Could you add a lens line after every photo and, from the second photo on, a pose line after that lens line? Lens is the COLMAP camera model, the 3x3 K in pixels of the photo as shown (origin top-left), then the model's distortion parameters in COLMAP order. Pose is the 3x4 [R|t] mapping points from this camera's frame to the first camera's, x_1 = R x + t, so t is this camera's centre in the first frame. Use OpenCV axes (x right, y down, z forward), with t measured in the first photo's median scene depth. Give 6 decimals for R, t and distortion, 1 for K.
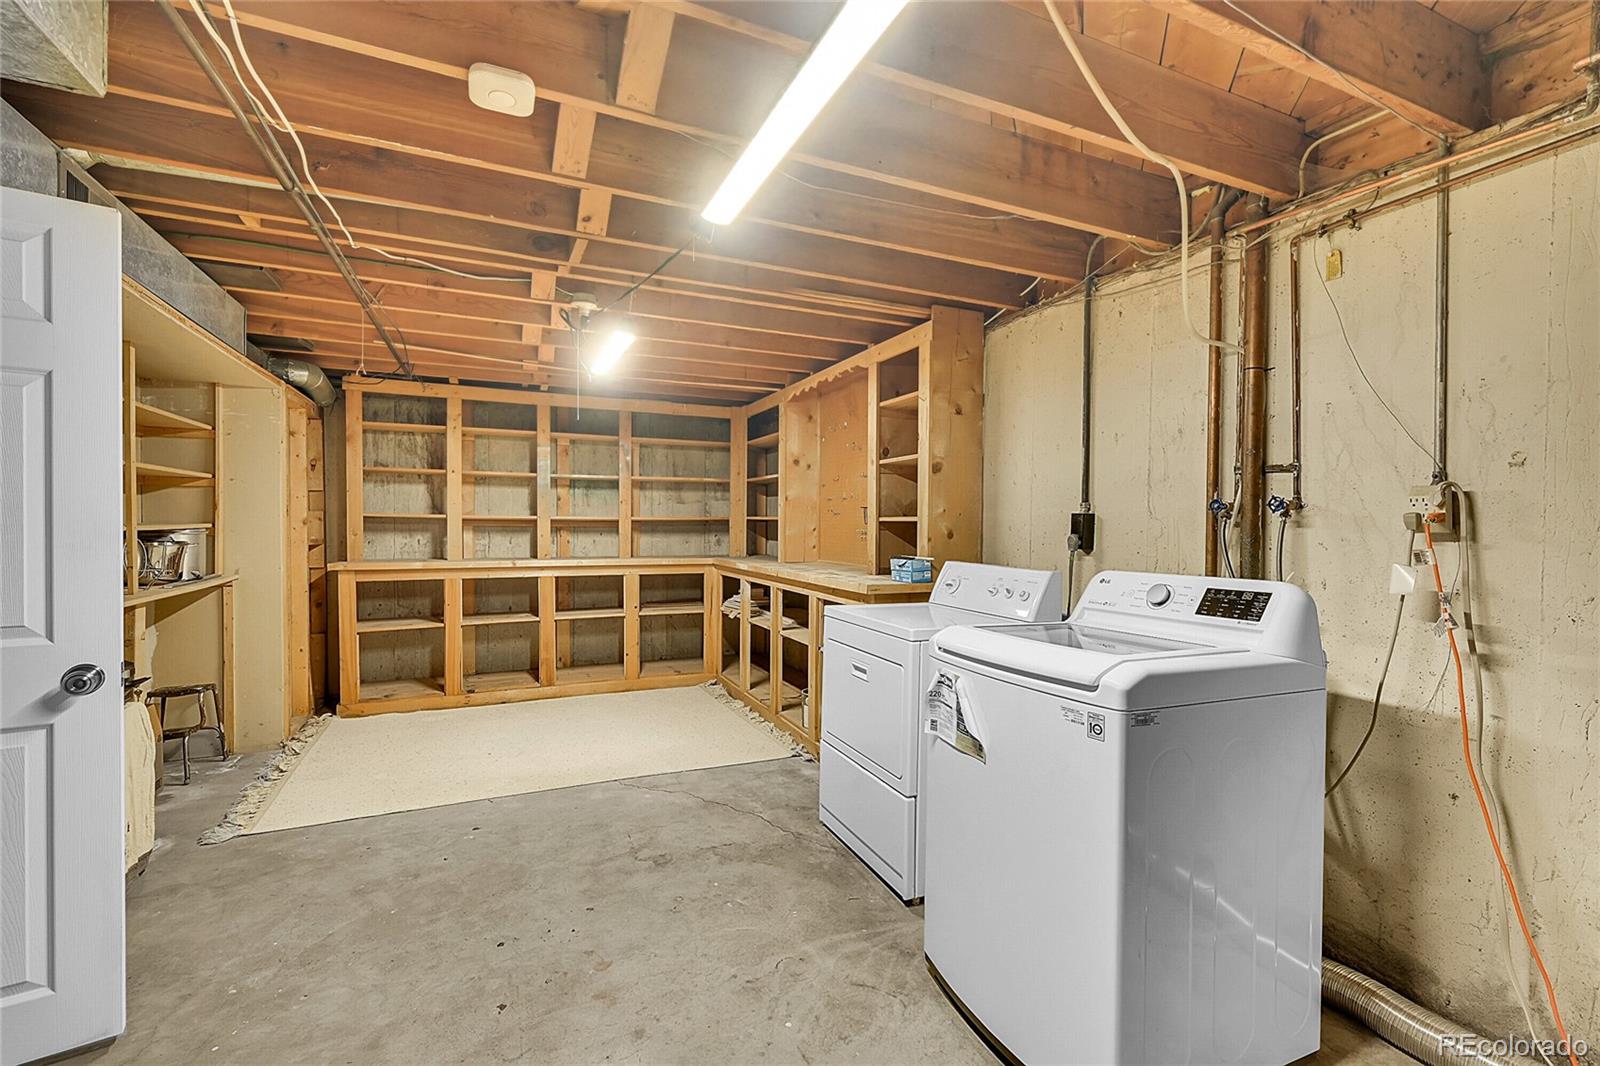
lens RADIAL K [[691.8, 0, 799.0], [0, 691.8, 529.7], [0, 0, 1]] dist [0.000470, 0.000061]
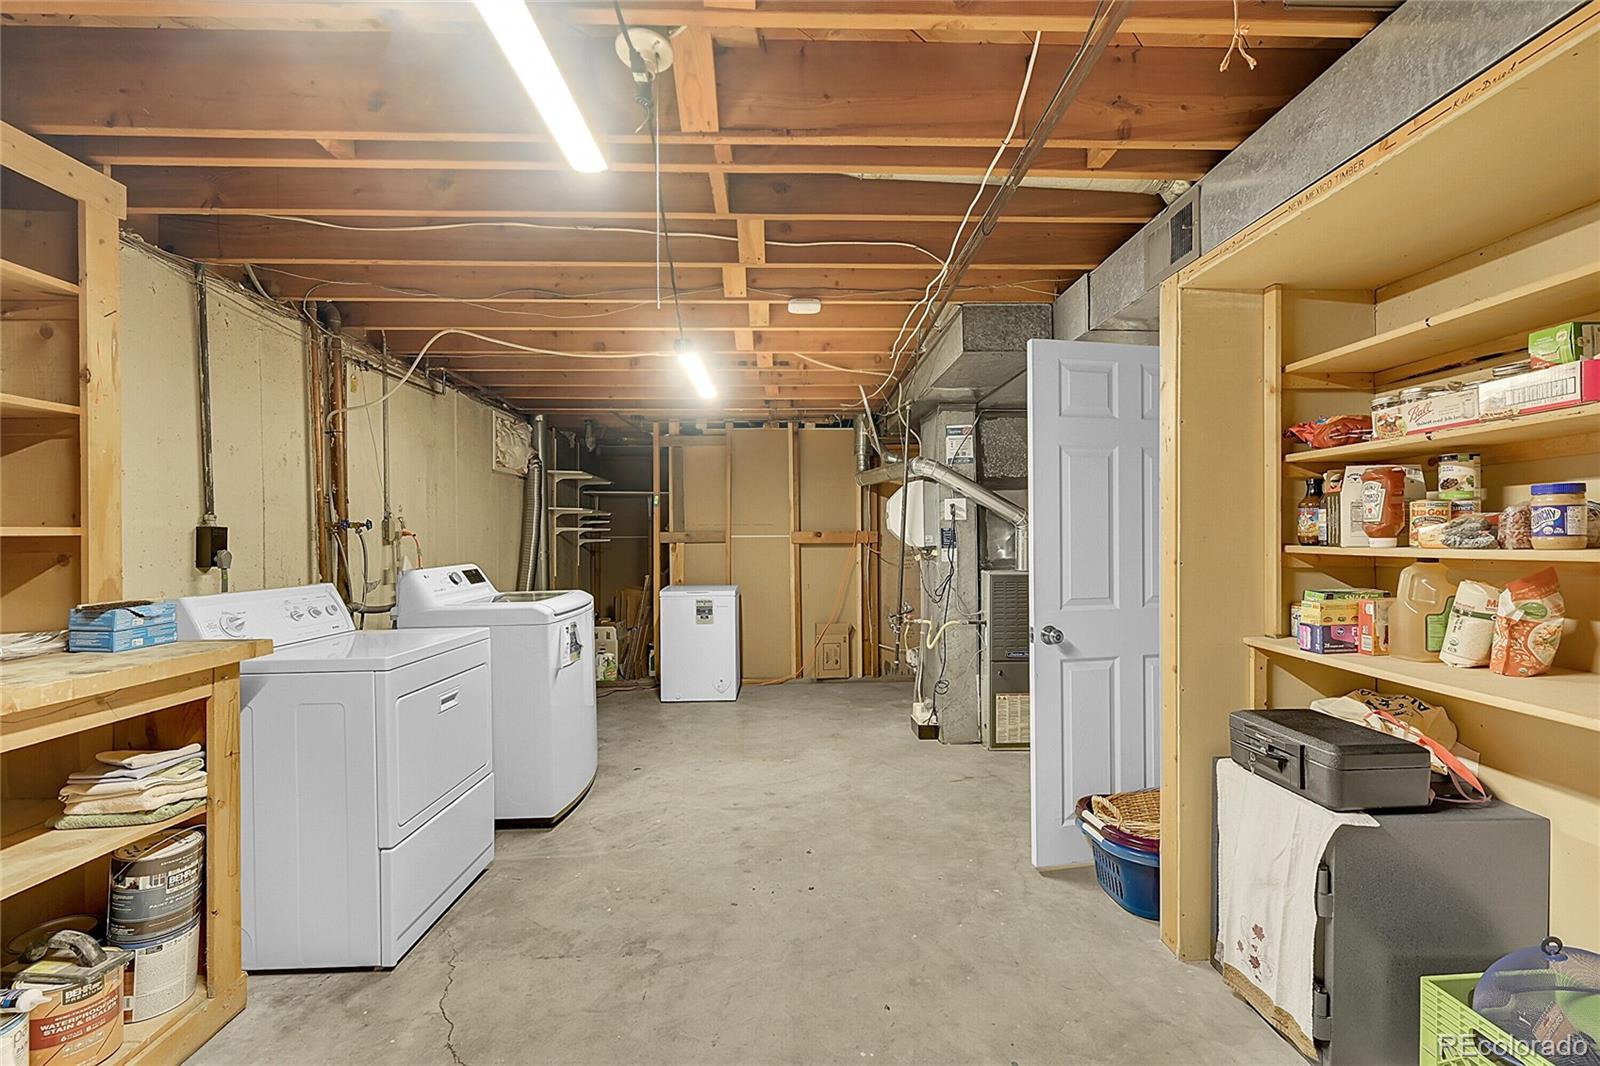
lens RADIAL K [[691.8, 0, 804.6], [0, 691.8, 536.4], [0, 0, 1]] dist [0.000470, 0.000061]
pose [[-0.923530, -0.002275, 0.383519, -0.745121], [0.002720, 0.999918, 0.012482, -0.023747], [-0.383517, 0.012570, -0.923448, 1.784355]]
